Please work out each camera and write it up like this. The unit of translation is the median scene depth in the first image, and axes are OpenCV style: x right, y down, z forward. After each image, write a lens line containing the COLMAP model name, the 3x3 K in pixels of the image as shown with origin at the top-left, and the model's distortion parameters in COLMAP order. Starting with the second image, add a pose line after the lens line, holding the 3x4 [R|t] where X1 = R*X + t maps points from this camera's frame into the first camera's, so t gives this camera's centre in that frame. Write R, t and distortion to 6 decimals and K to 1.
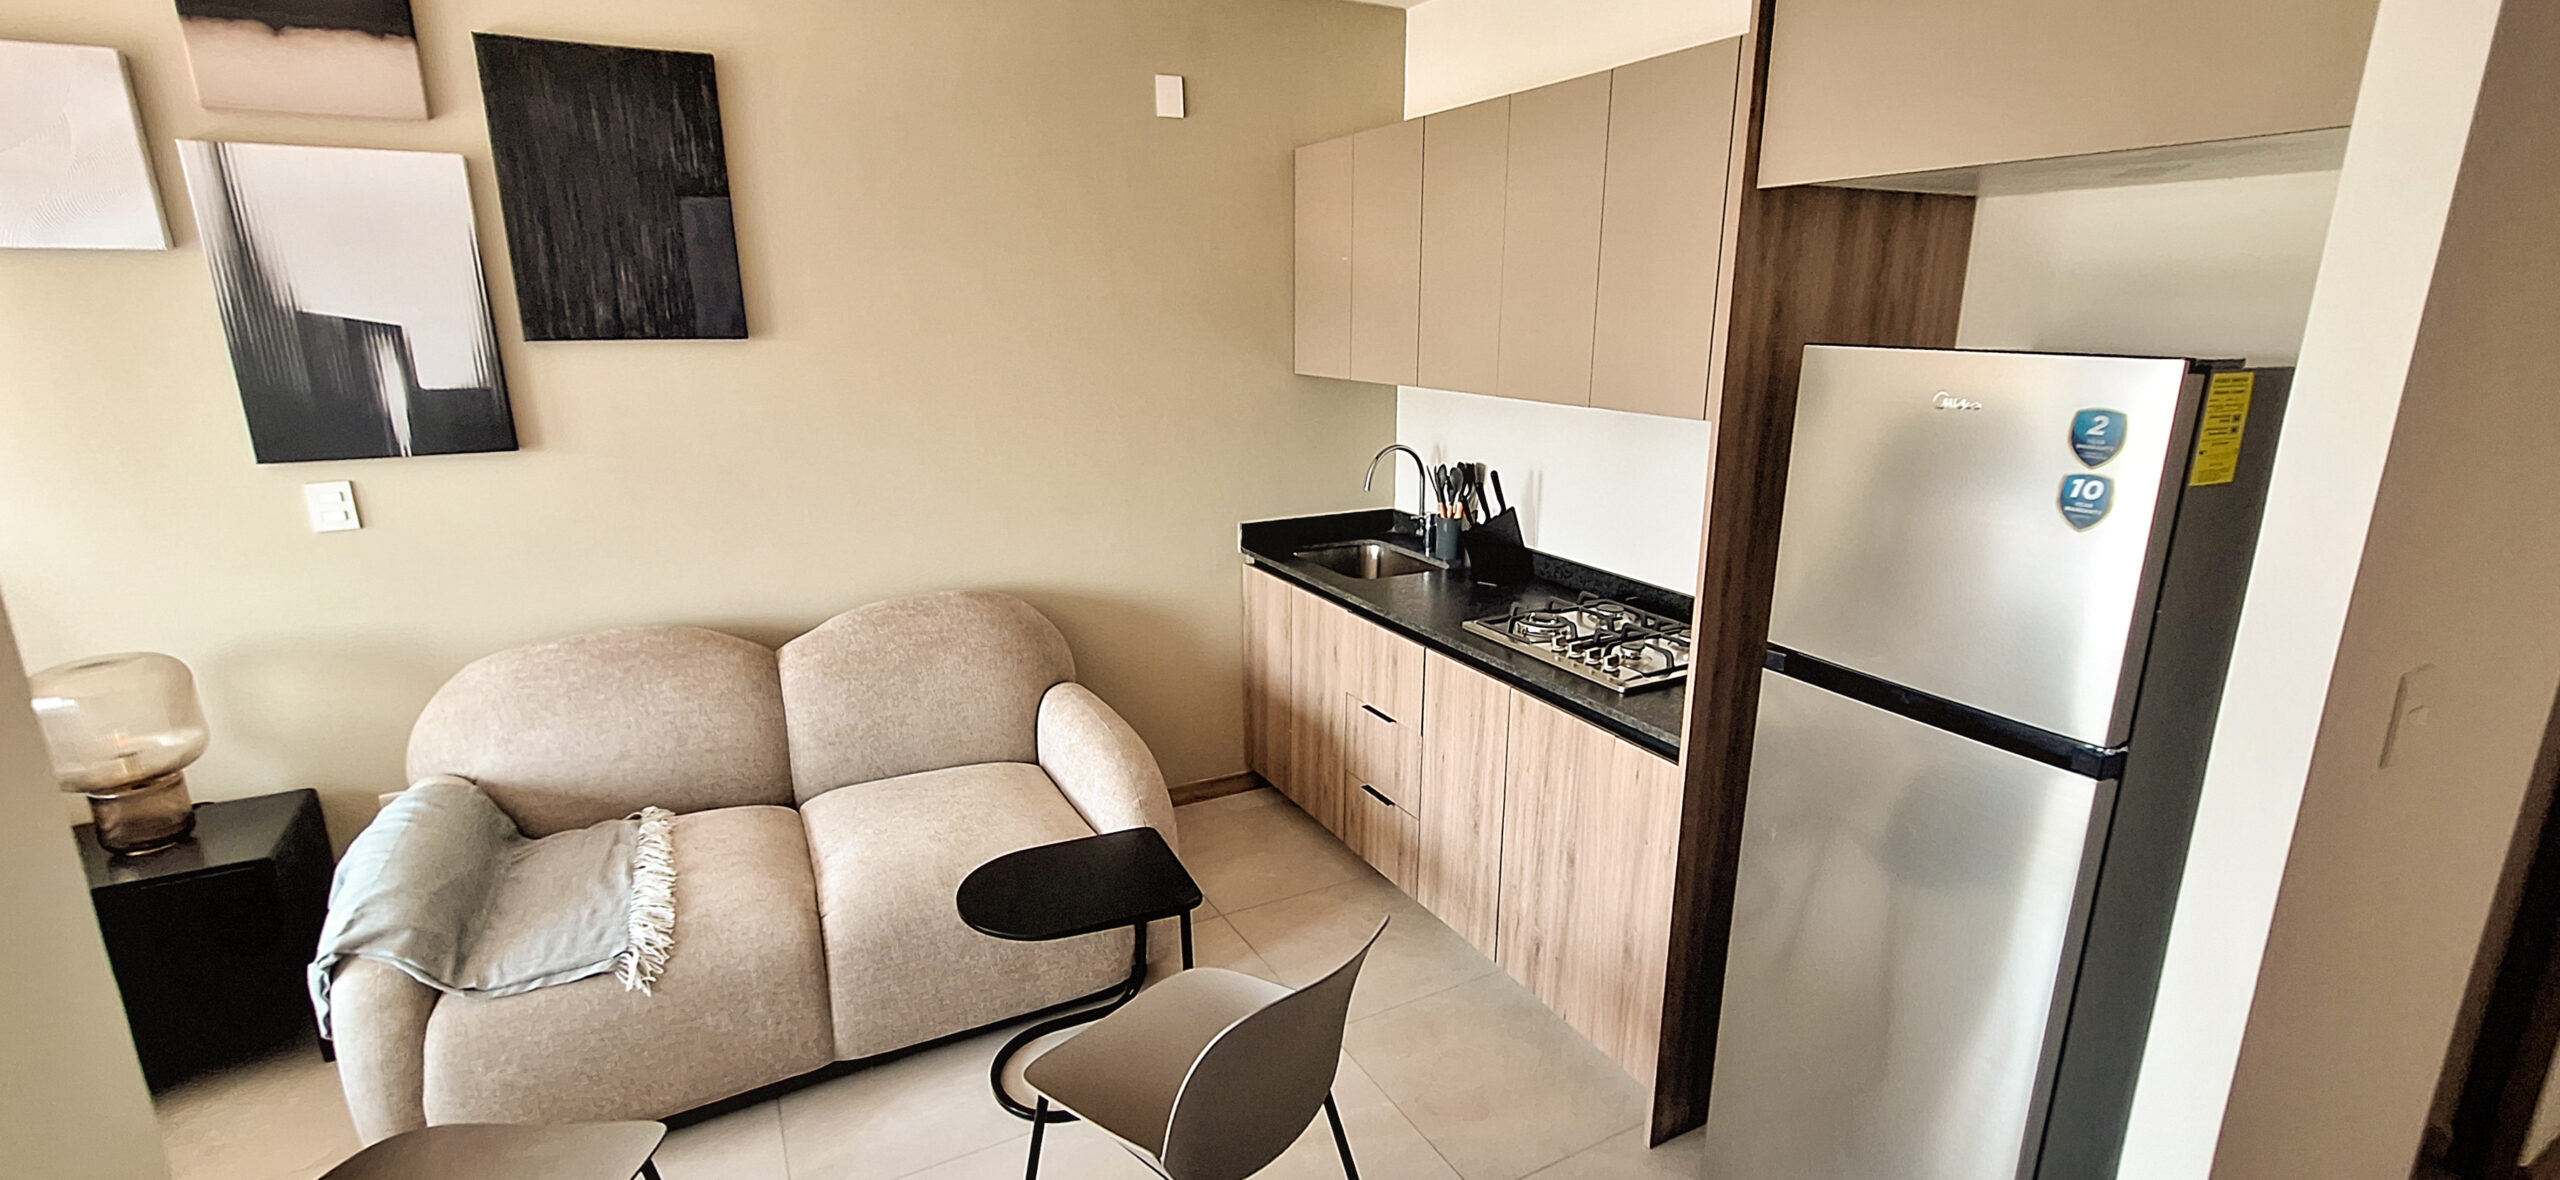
lens RADIAL K [[1110.6, 0, 1289.1], [0, 1110.6, 599.5], [0, 0, 1]] dist [-0.003417, -0.000532]
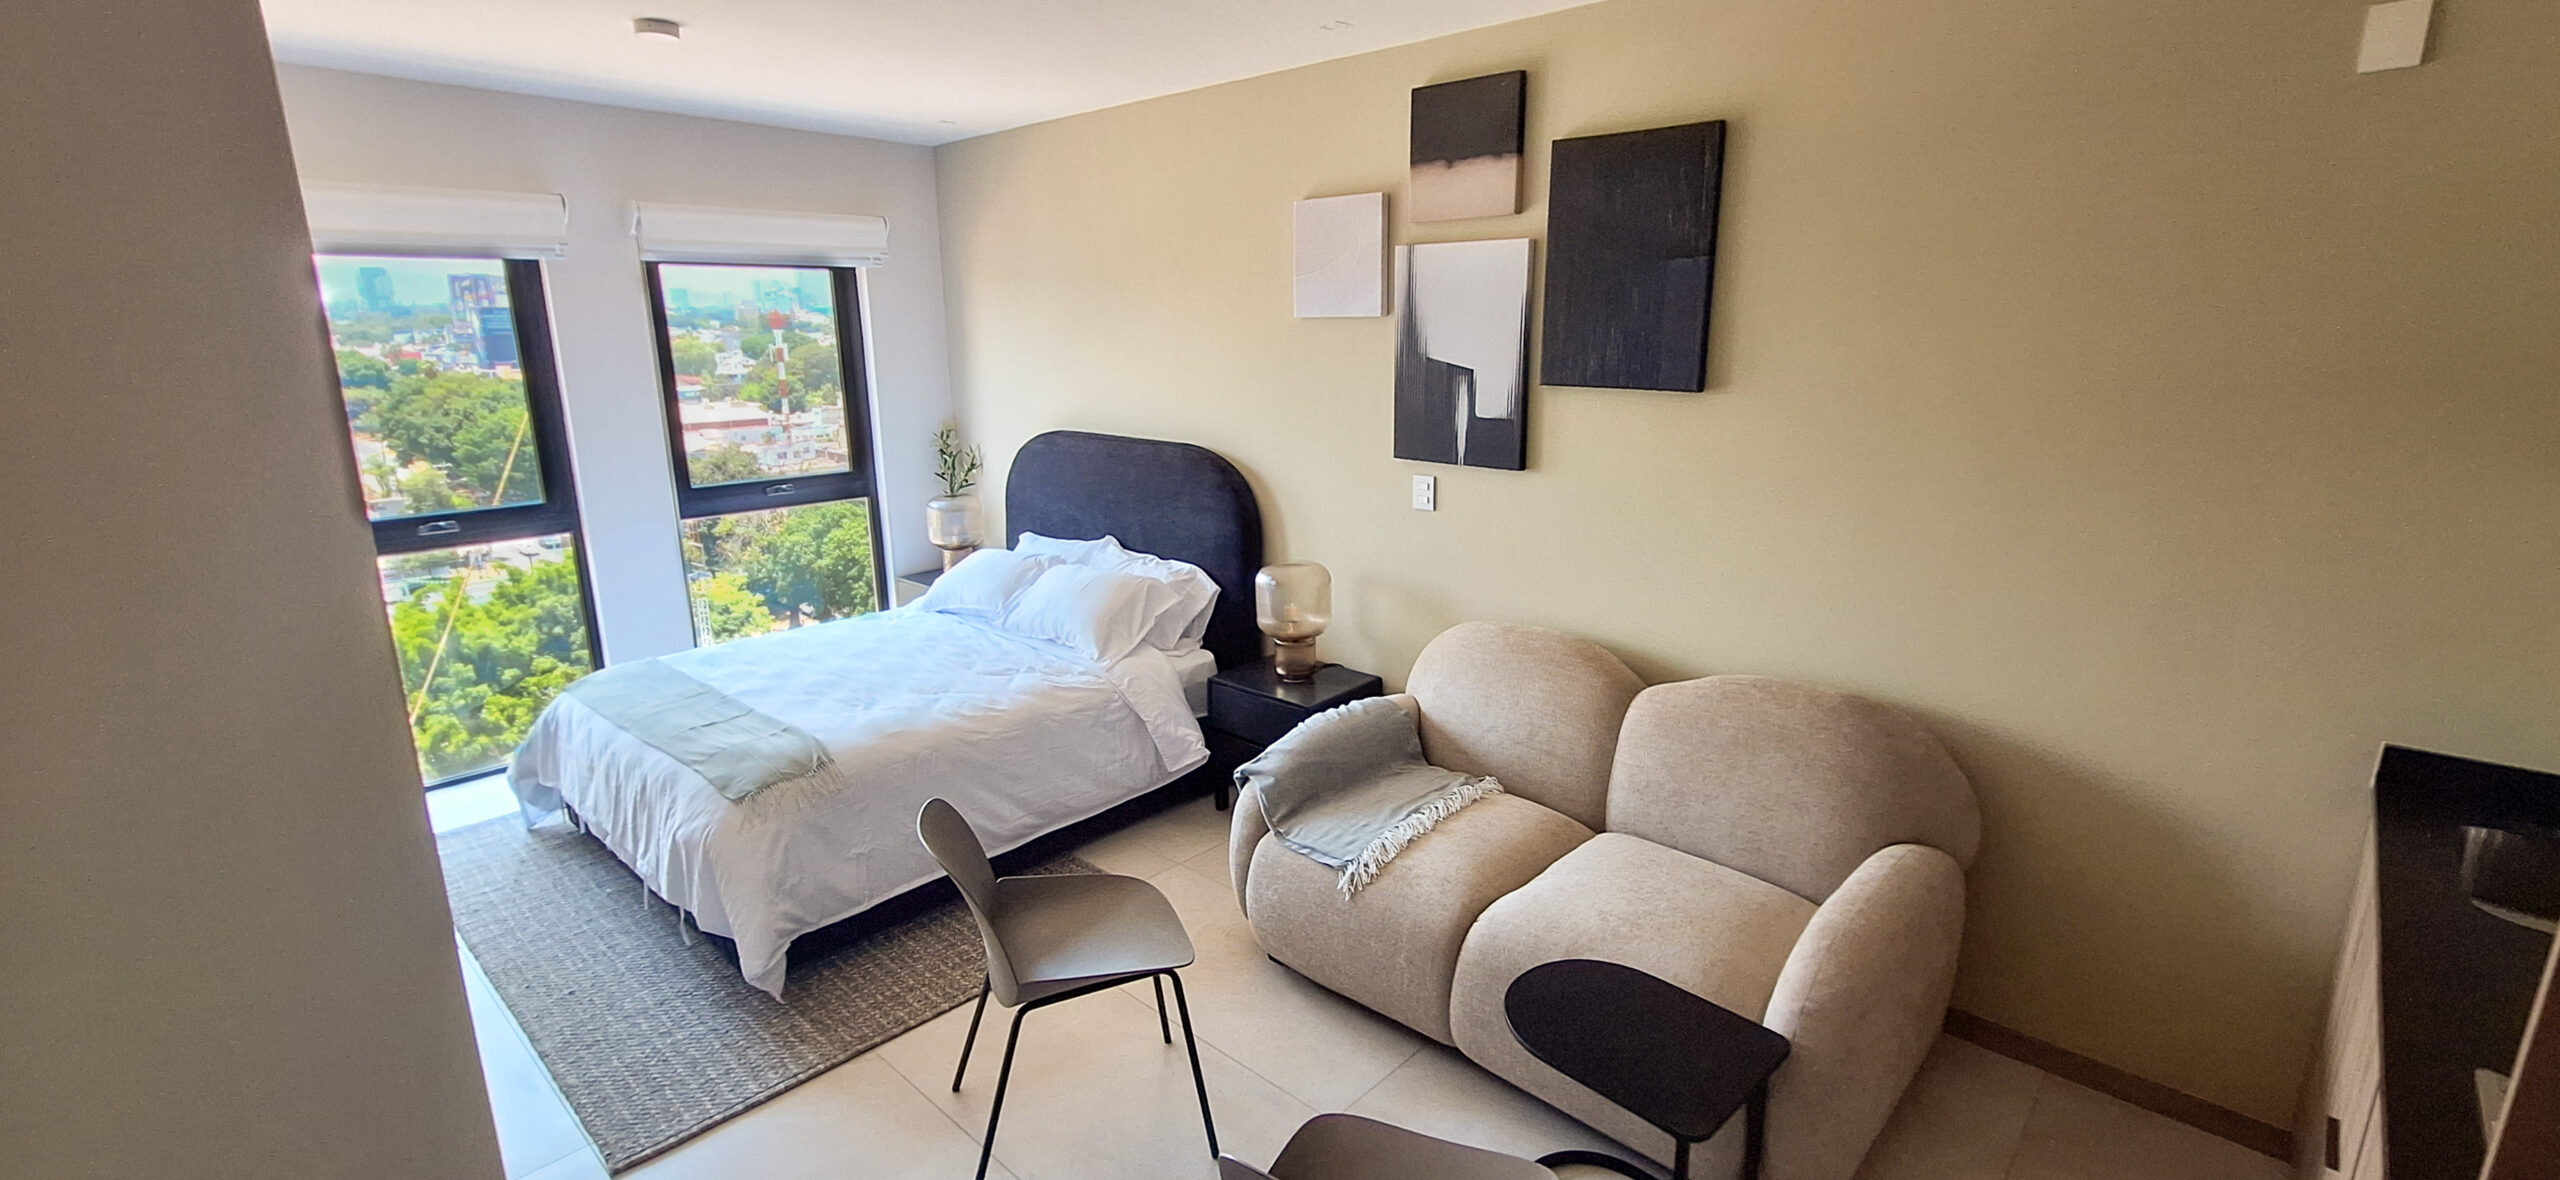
lens RADIAL K [[1120.8, 0, 1269.8], [0, 1120.8, 585.8], [0, 0, 1]] dist [0.000419, 0.000803]
pose [[0.306174, 0.226247, -0.924700, 0.436052], [-0.230812, 0.960008, 0.158463, -0.151656], [0.923571, 0.164915, 0.346150, 0.338685]]
